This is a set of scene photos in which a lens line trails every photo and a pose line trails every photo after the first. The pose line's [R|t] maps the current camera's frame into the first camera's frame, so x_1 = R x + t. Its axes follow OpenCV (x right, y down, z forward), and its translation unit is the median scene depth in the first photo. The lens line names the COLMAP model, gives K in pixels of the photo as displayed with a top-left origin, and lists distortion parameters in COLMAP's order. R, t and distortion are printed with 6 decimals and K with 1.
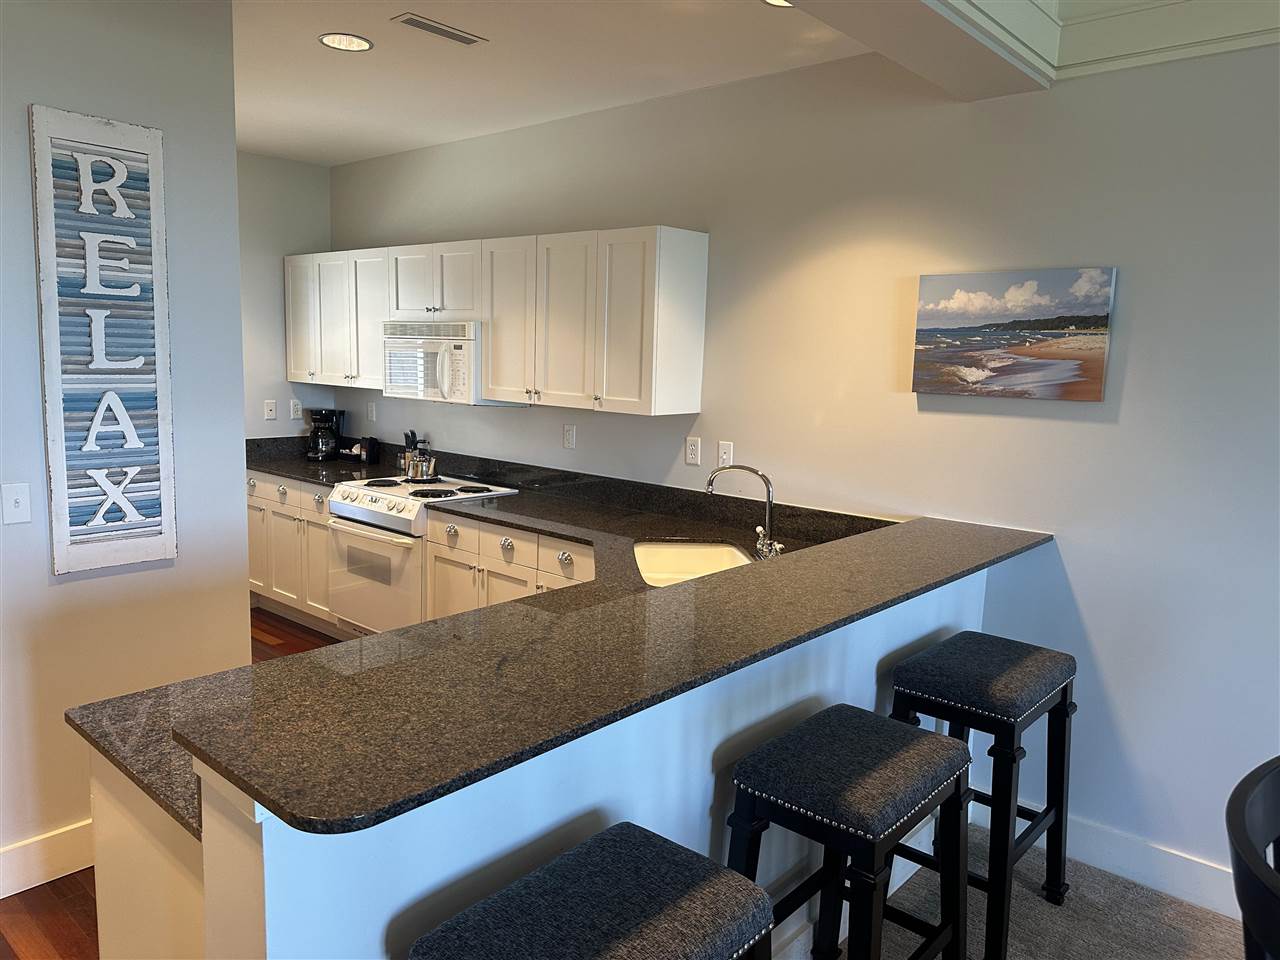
lens RADIAL K [[905.1, 0, 641.7], [0, 905.1, 473.3], [0, 0, 1]] dist [-0.000446, -0.000046]
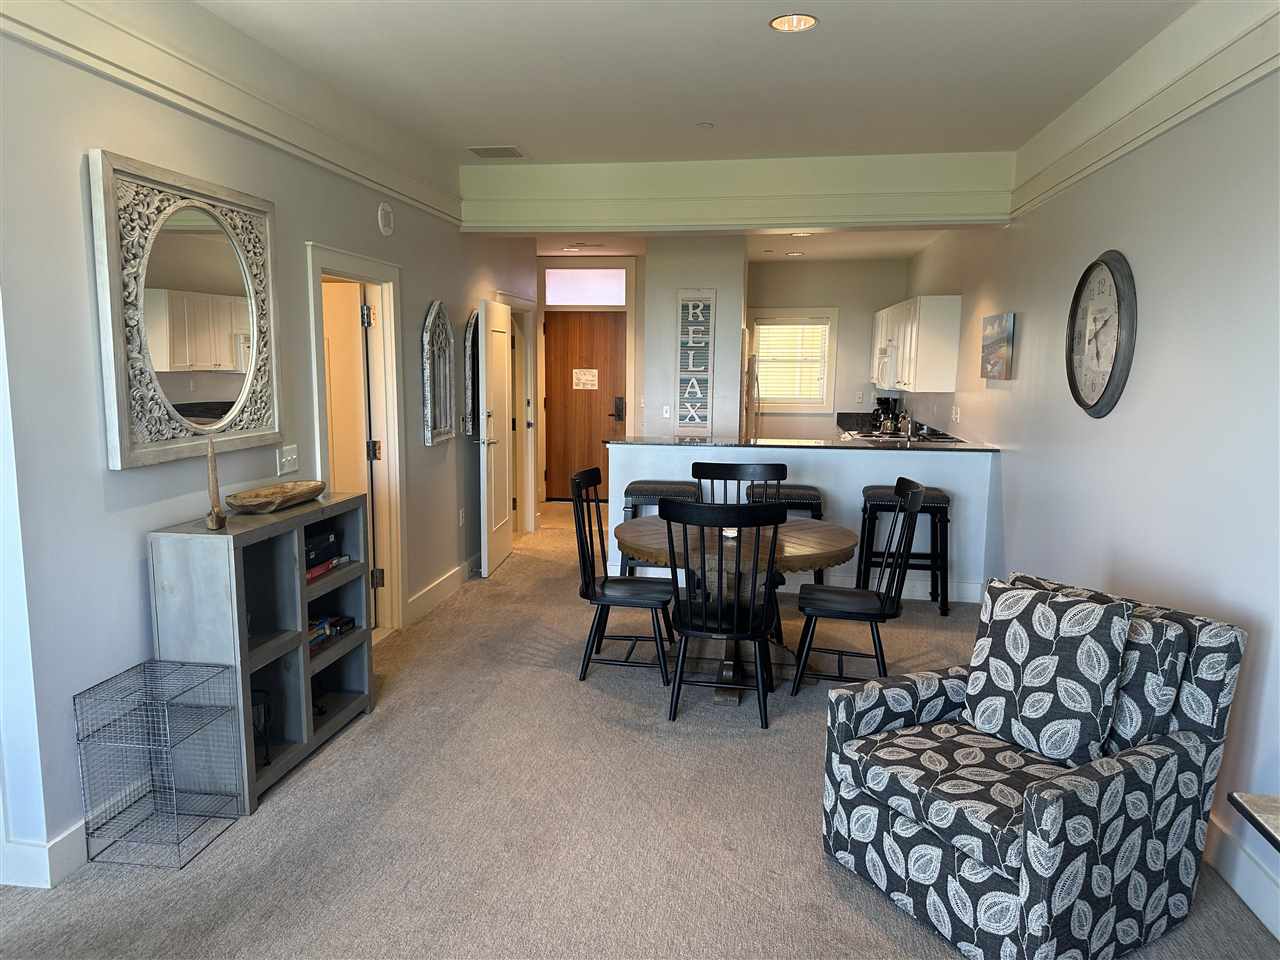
lens RADIAL K [[905.1, 0, 639.6], [0, 905.1, 484.6], [0, 0, 1]] dist [-0.000446, -0.000046]
pose [[0.545865, 0.089503, -0.833079, 1.658552], [-0.101647, 0.994008, 0.040190, 0.143421], [0.831685, 0.062742, 0.551692, -0.709683]]
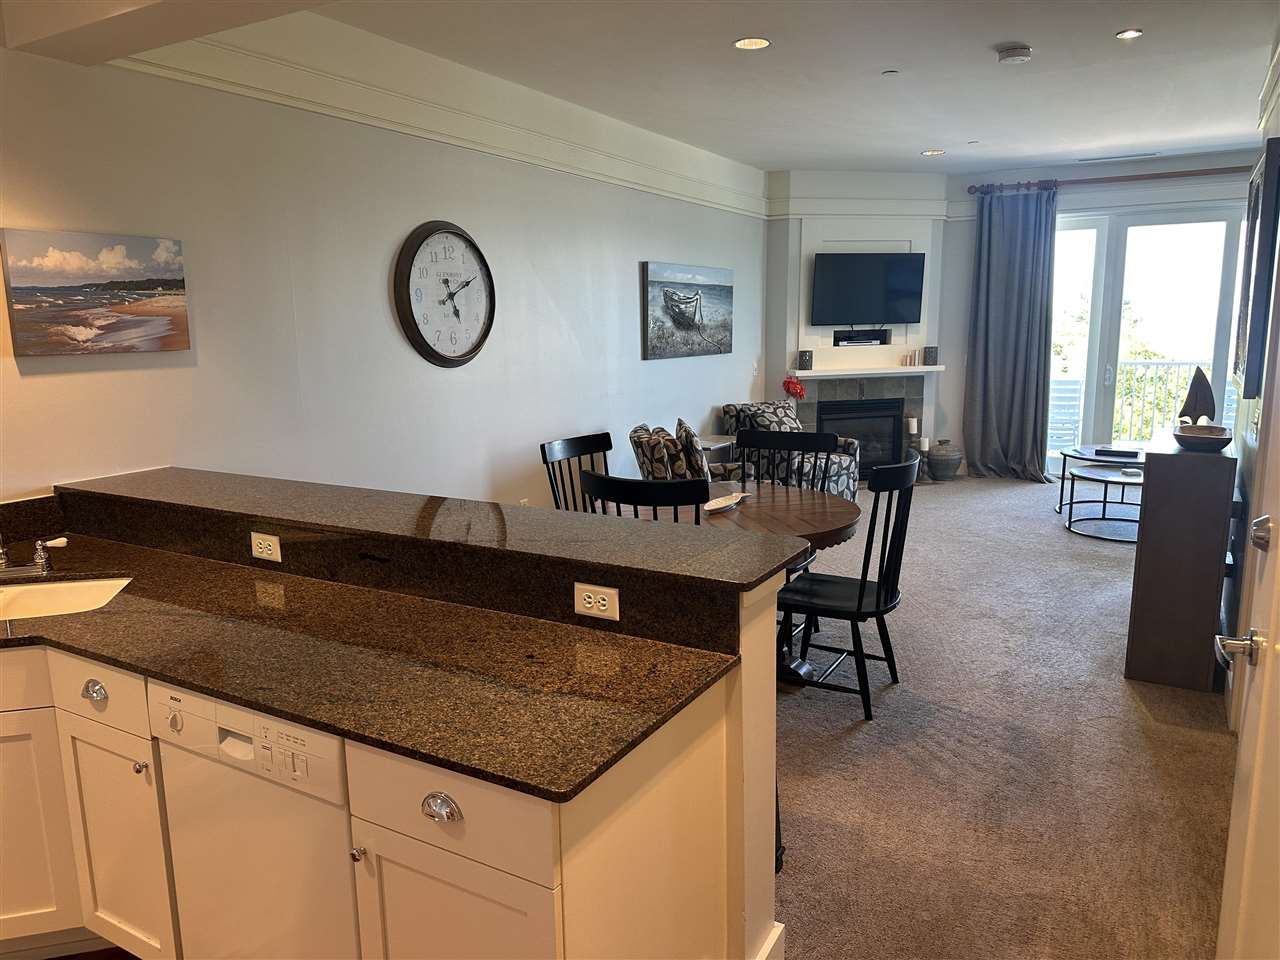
lens RADIAL K [[905.1, 0, 640.4], [0, 905.1, 479.2], [0, 0, 1]] dist [-0.000446, -0.000046]
pose [[-0.193999, -0.191632, 0.962103, -0.804318], [0.139337, 0.965409, 0.220387, -0.091504], [-0.971056, 0.176812, -0.160587, 0.608042]]
